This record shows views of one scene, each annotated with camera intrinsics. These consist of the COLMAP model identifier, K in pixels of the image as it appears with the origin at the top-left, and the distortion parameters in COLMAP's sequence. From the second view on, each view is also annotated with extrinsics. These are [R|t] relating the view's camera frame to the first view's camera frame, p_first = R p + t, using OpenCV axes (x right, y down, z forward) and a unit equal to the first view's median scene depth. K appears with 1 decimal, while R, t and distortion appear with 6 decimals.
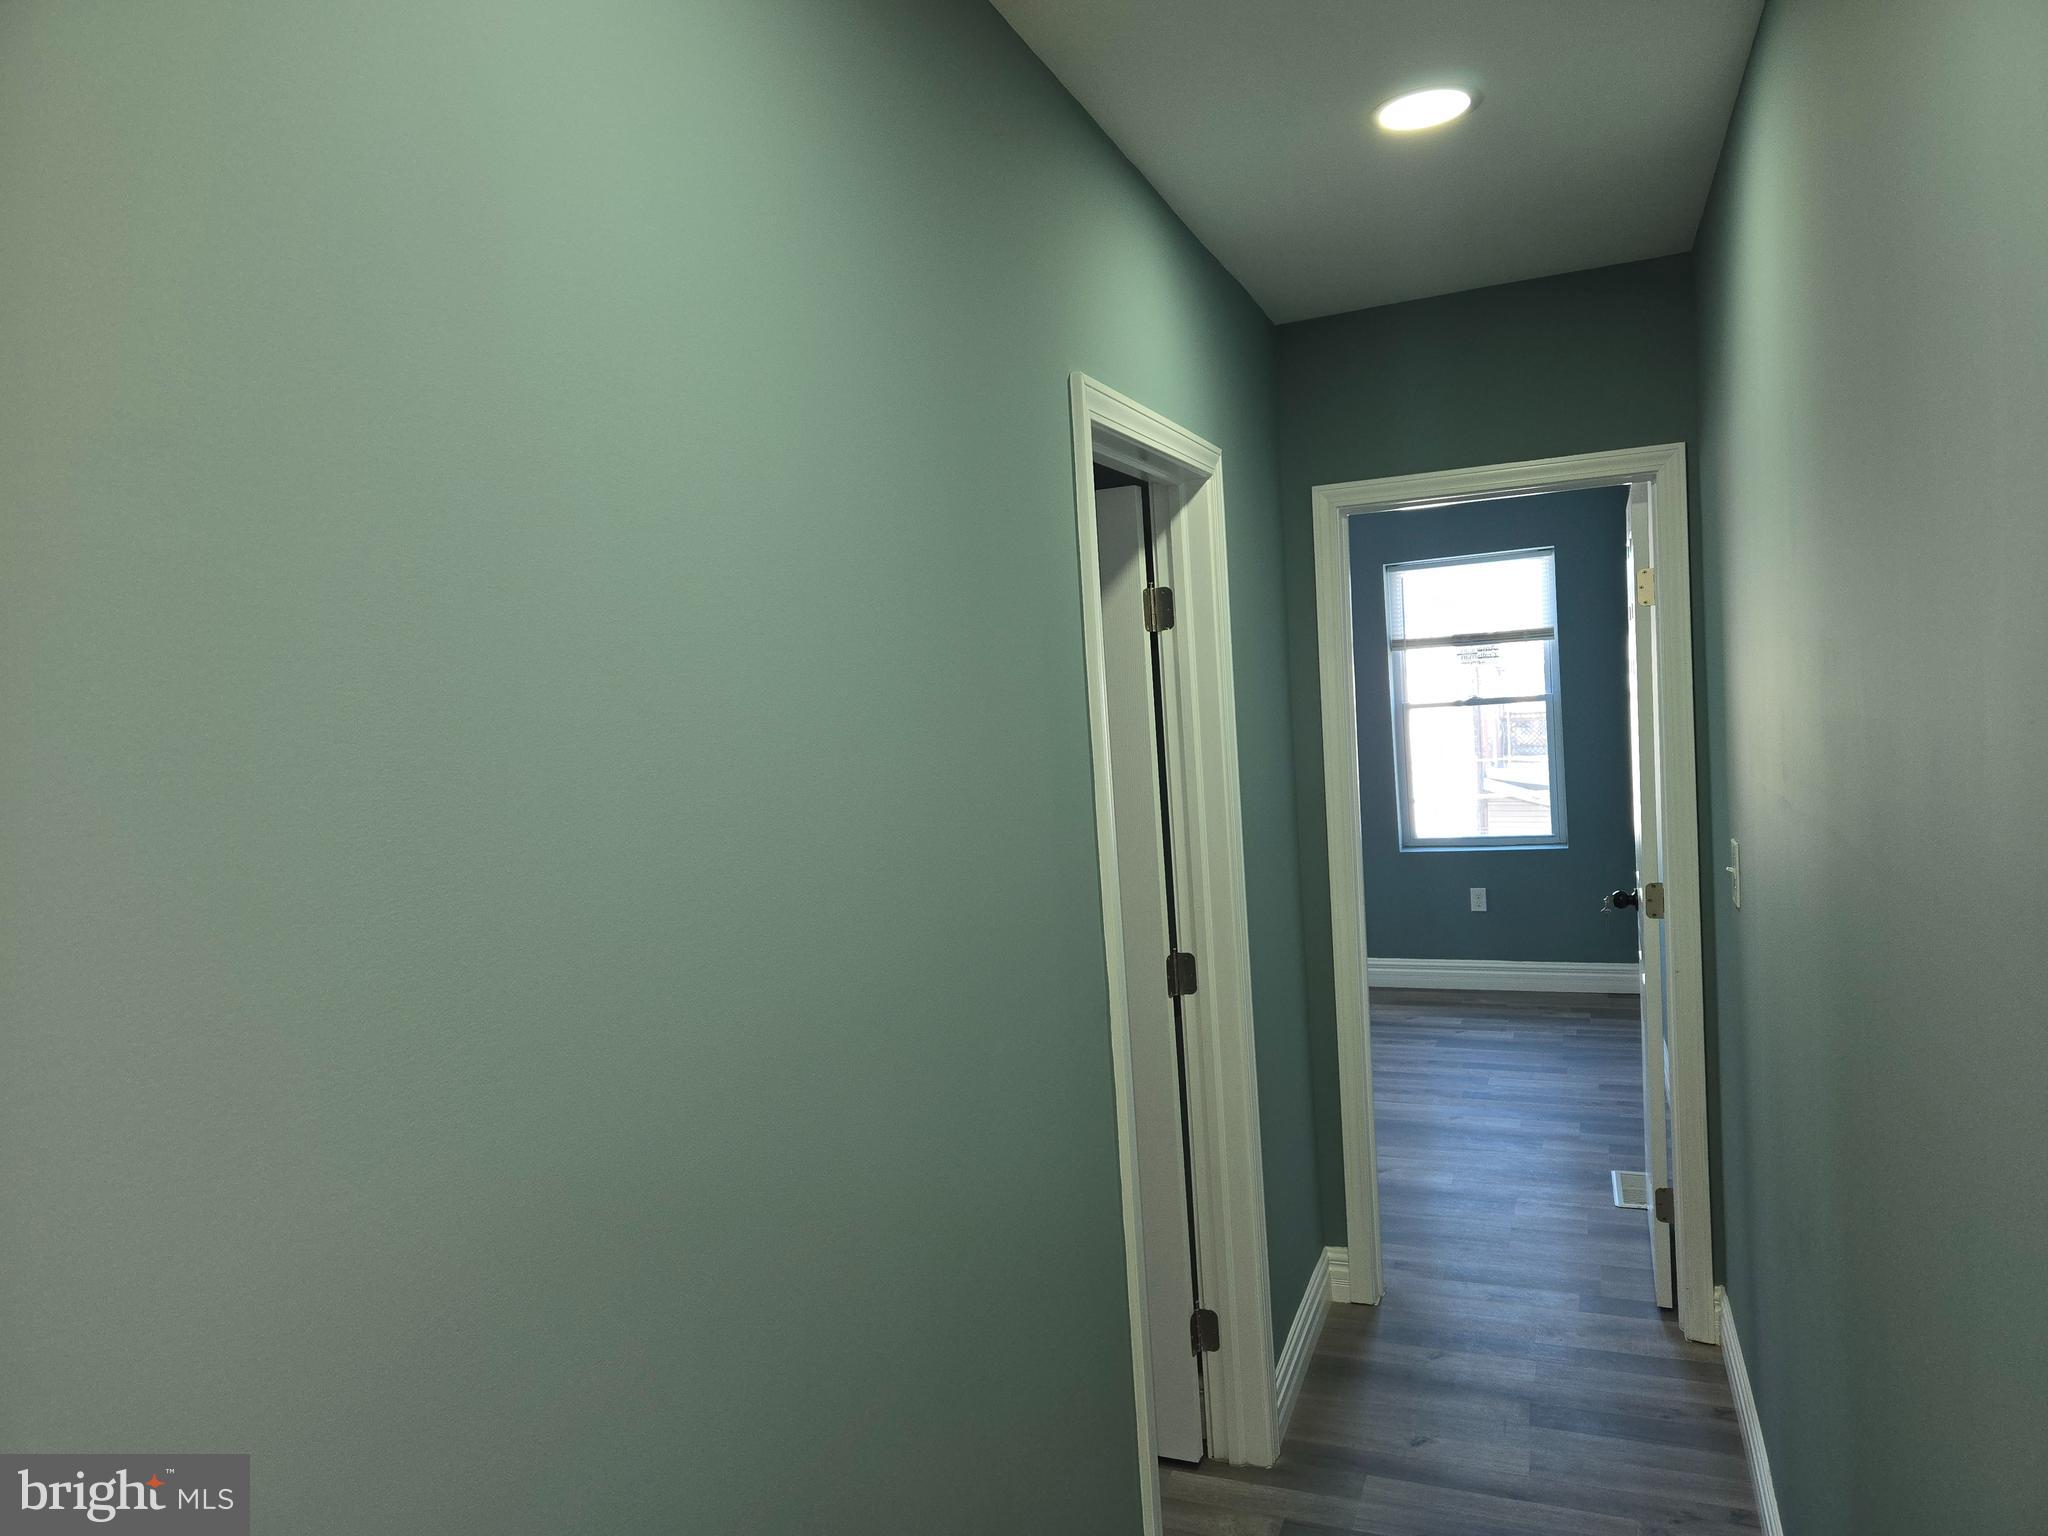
lens RADIAL K [[1364.6, 0, 1013.3], [0, 1364.6, 764.3], [0, 0, 1]] dist [0.036490, -0.030581]
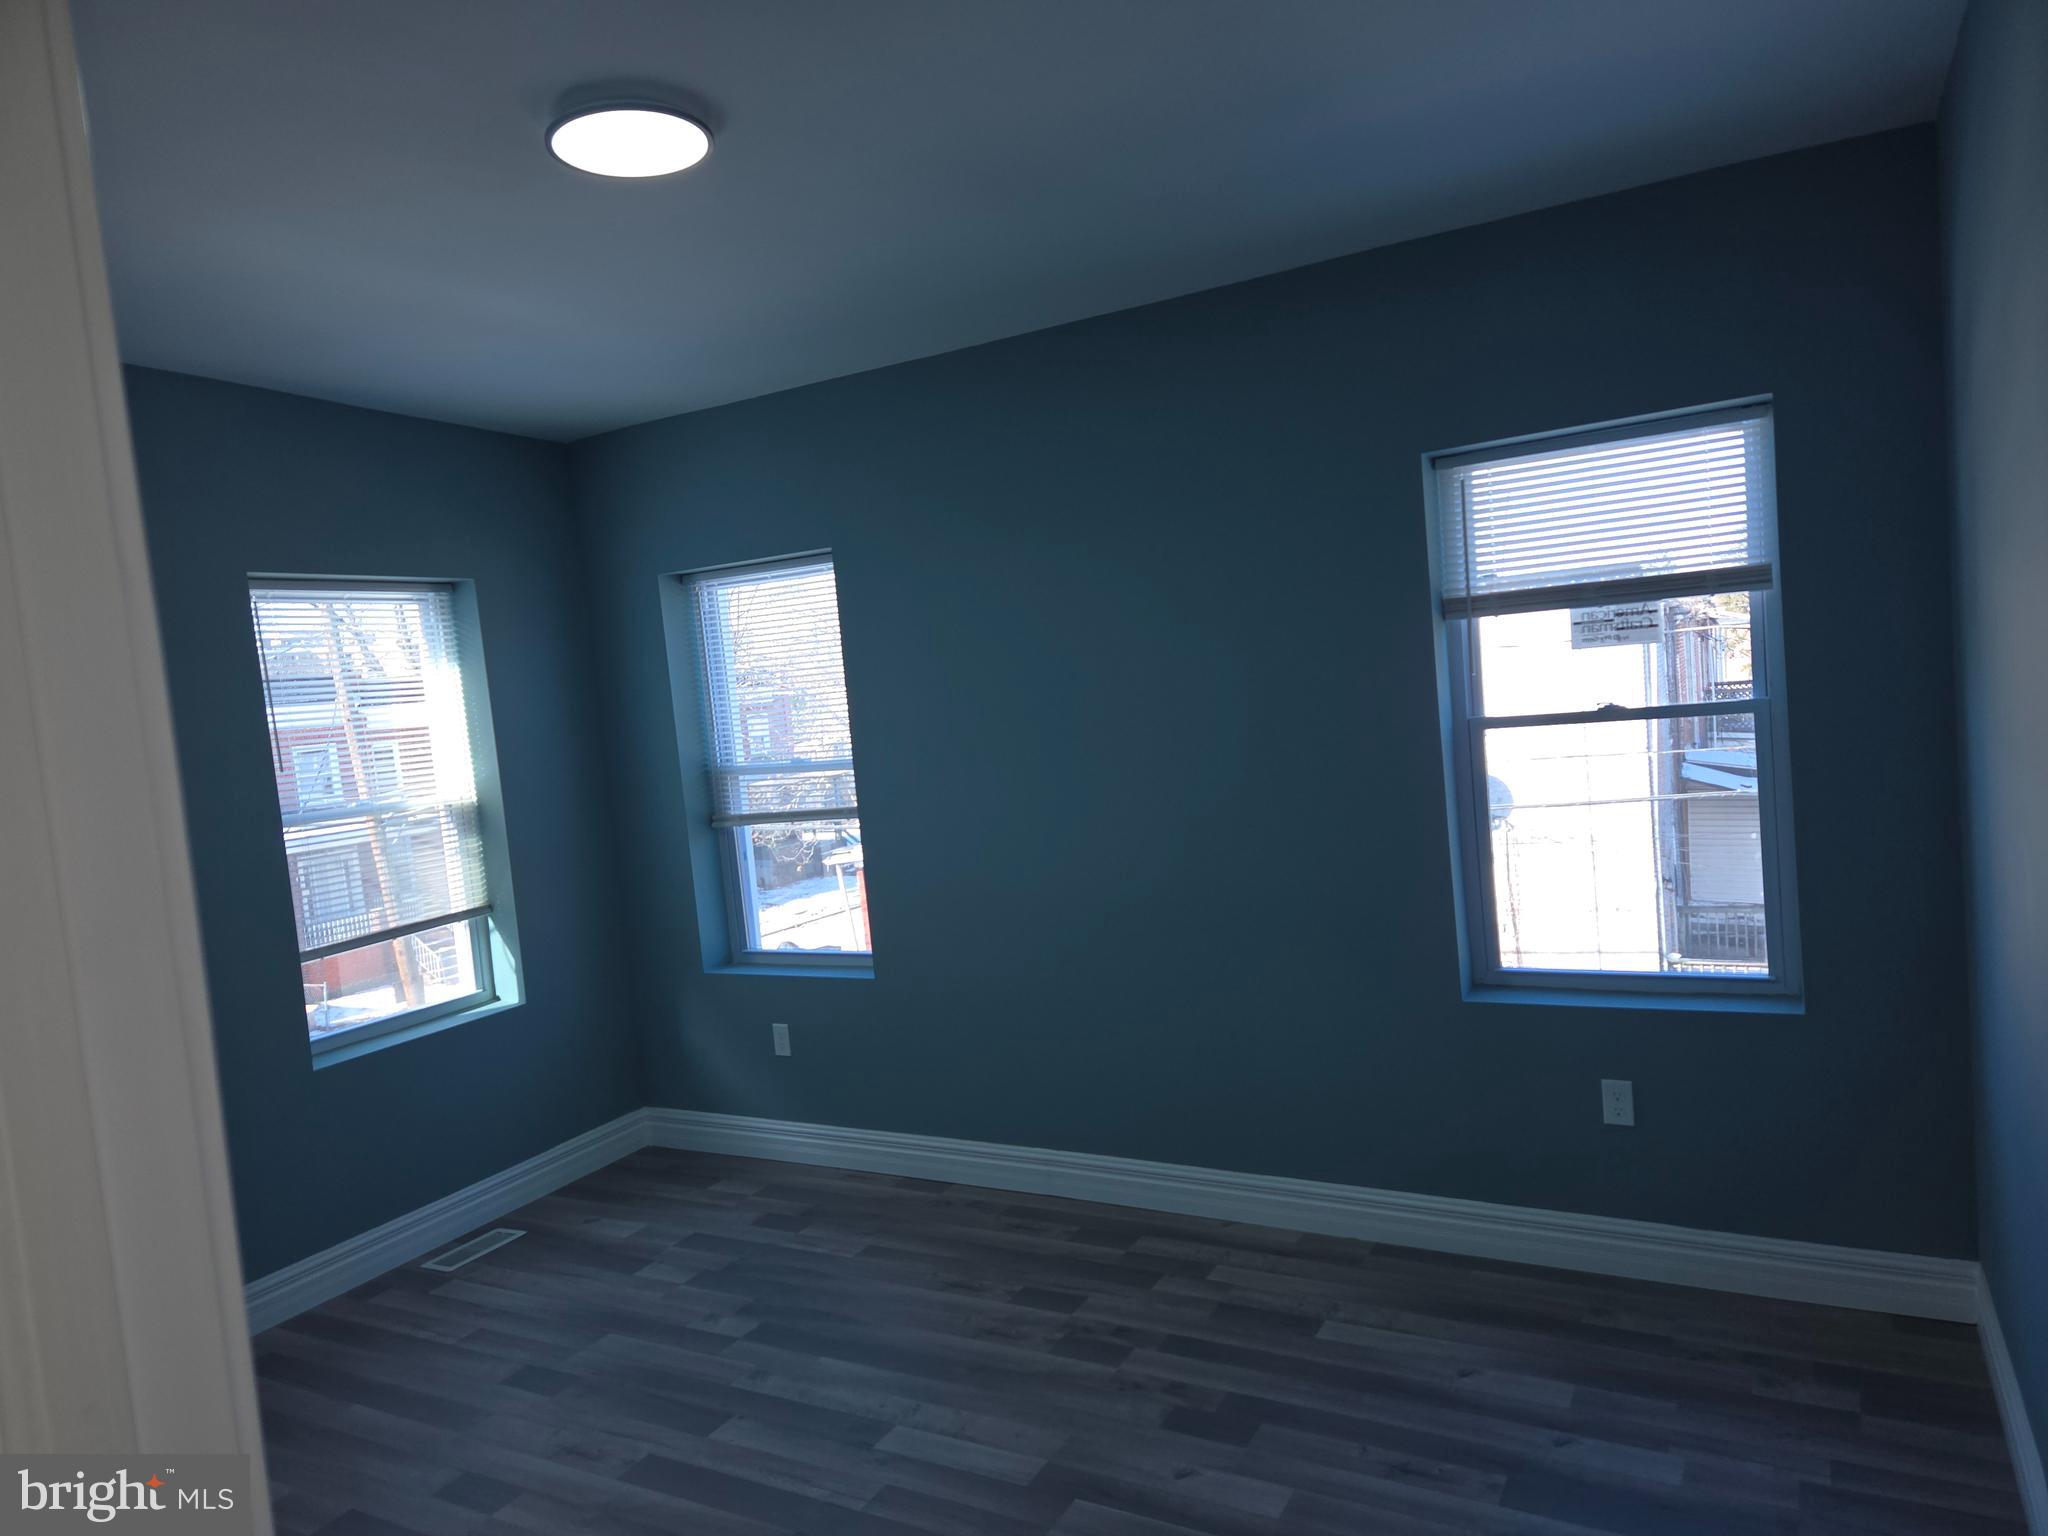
lens RADIAL K [[1364.6, 0, 1036.1], [0, 1364.6, 767.5], [0, 0, 1]] dist [0.036490, -0.030581]
pose [[0.993767, -0.008645, -0.111141, 0.179205], [0.010197, 0.999858, 0.013403, -0.034631], [0.111009, -0.014453, 0.993714, 0.461769]]
